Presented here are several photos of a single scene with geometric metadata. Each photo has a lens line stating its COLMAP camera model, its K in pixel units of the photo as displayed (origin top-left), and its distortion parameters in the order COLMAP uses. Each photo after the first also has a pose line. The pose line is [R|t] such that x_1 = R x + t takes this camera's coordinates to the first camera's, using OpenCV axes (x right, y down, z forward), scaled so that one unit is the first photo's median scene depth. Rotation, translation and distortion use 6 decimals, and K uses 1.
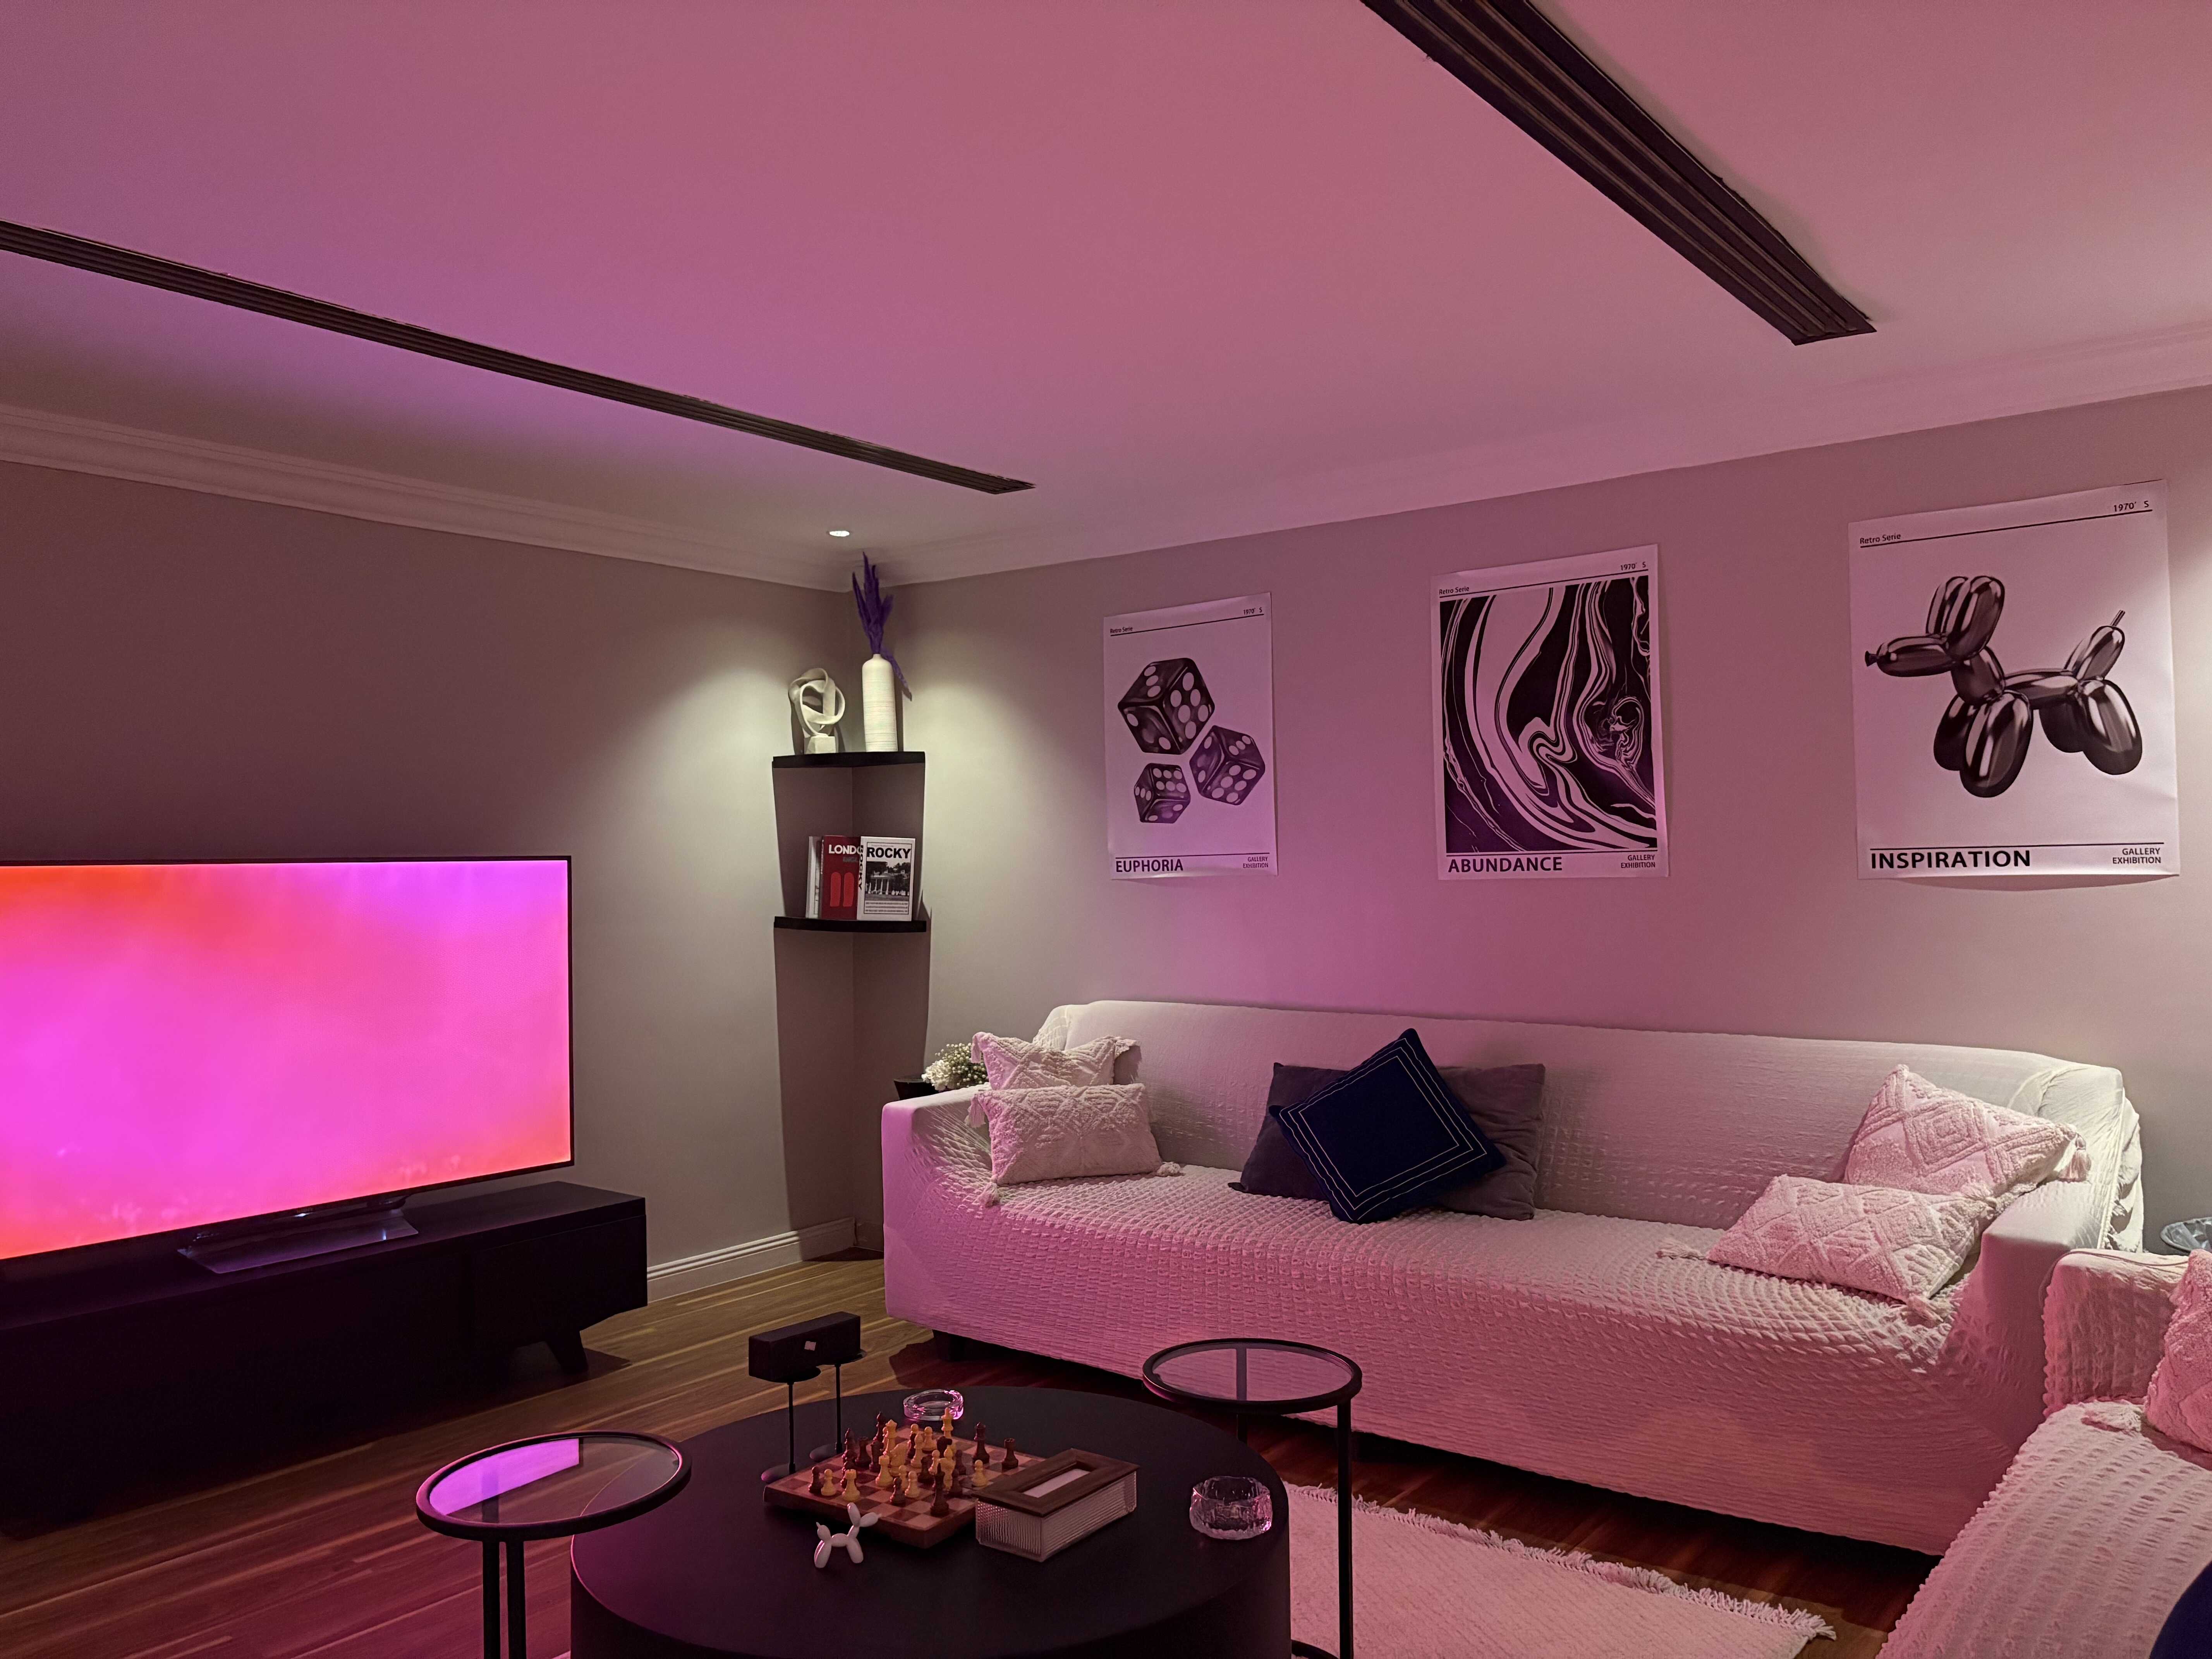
lens RADIAL K [[1684.1, 0, 1085.9], [0, 1684.1, 822.7], [0, 0, 1]] dist [0.026551, -0.028852]
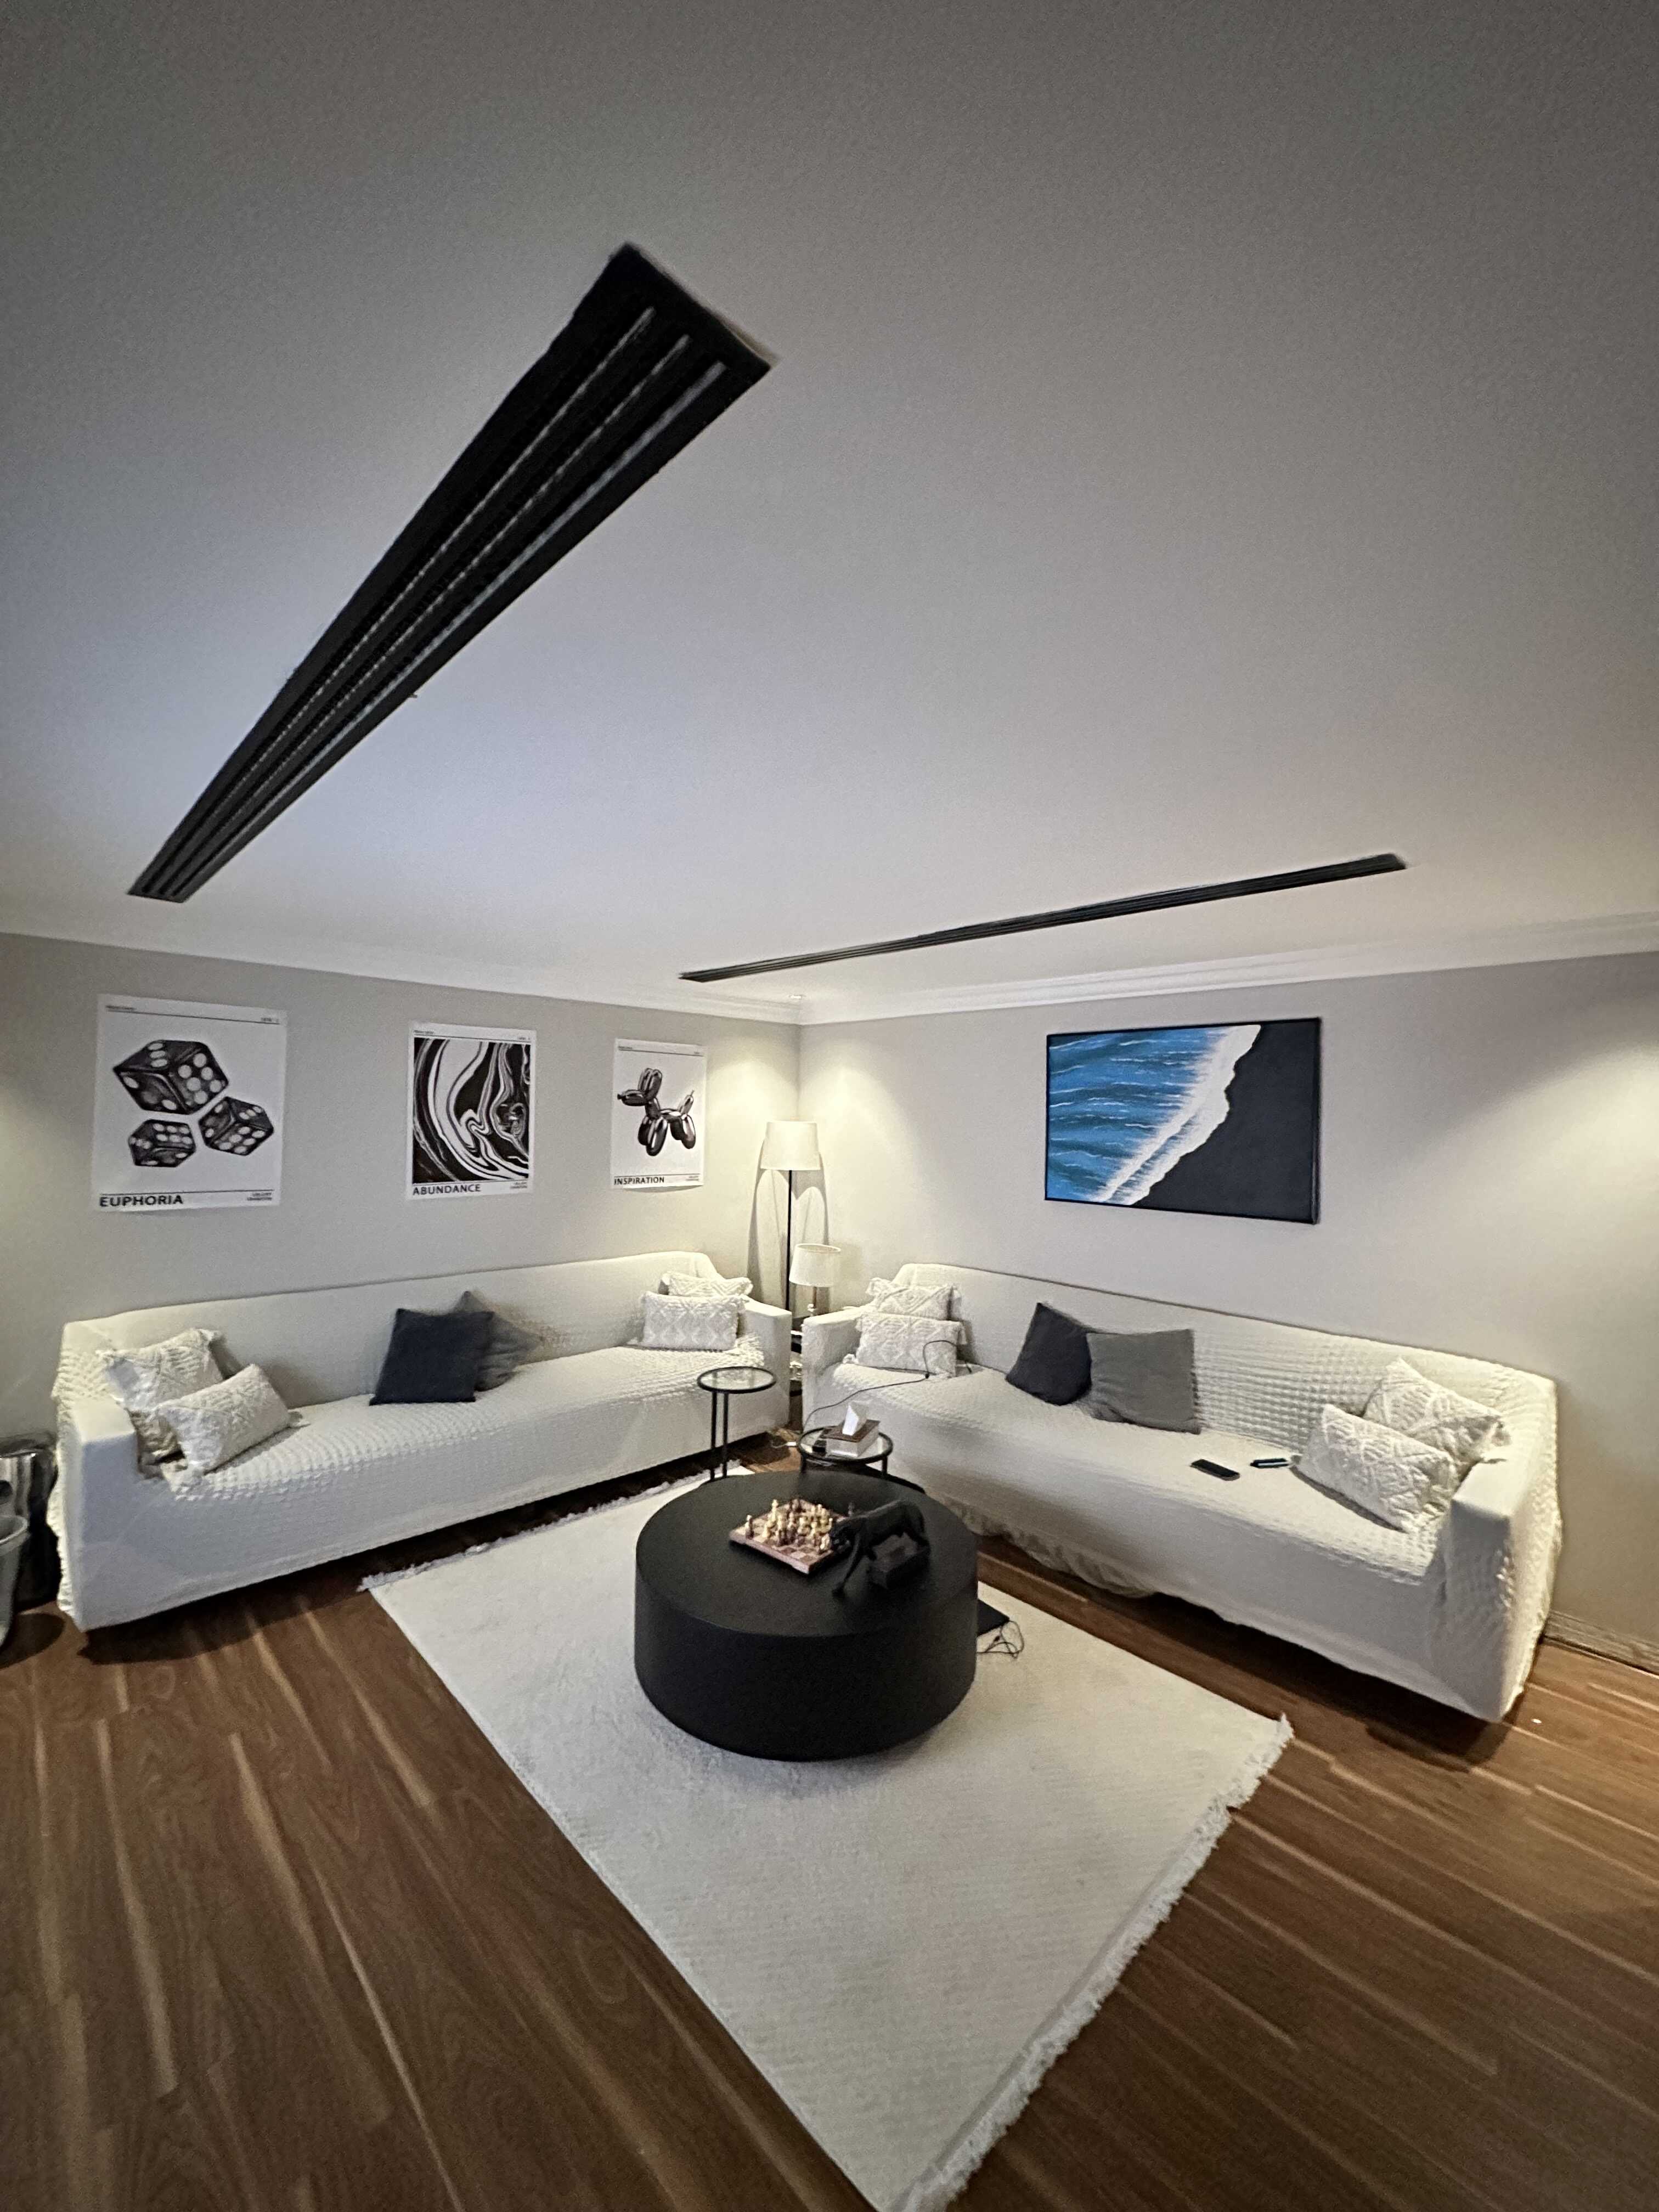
lens RADIAL K [[895.2, 0, 838.8], [0, 895.2, 1108.9], [0, 0, 1]] dist [-0.001992, 0.002699]
pose [[0.129719, 0.022643, 0.991292, -0.672669], [-0.045387, 0.998827, -0.016876, -0.066167], [-0.990511, -0.042803, 0.130595, 0.474882]]
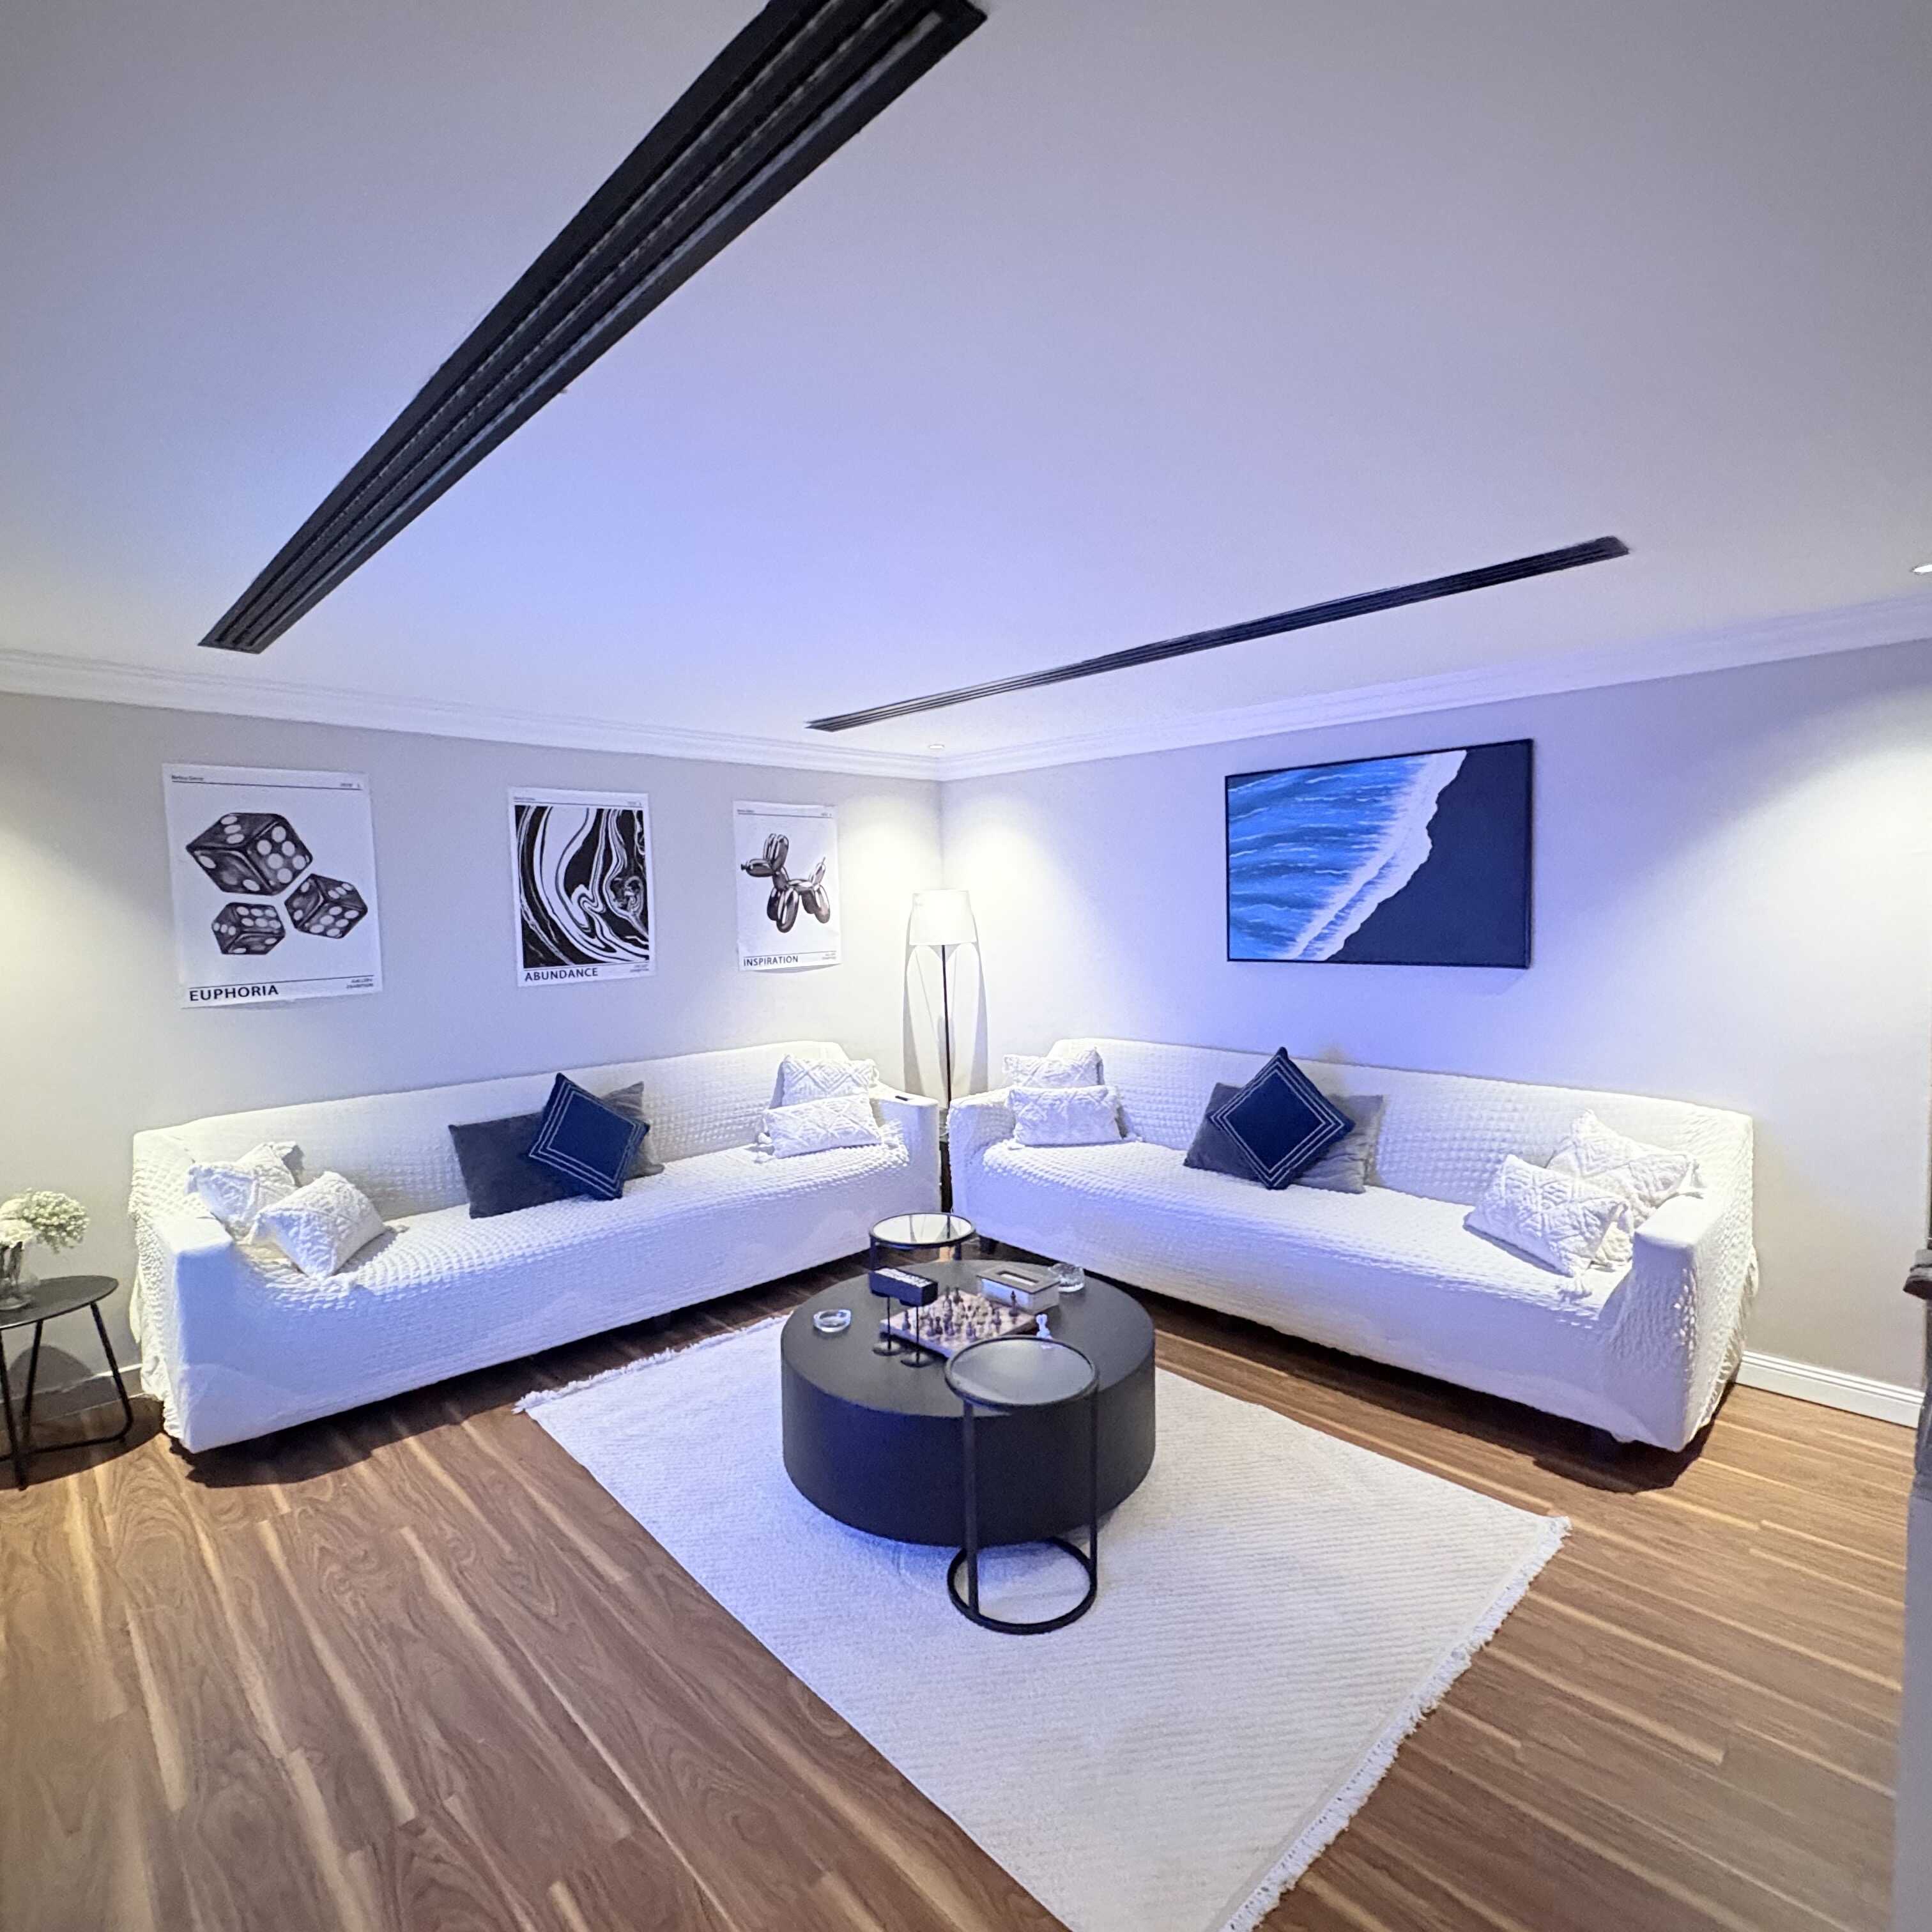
lens RADIAL K [[1031.1, 0, 978.2], [0, 1031.1, 966.4], [0, 0, 1]] dist [-0.003469, 0.003662]
pose [[0.121837, -0.049048, 0.991337, -0.707447], [-0.006199, 0.998721, 0.050175, -0.035917], [-0.992531, -0.012258, 0.121378, 0.495701]]
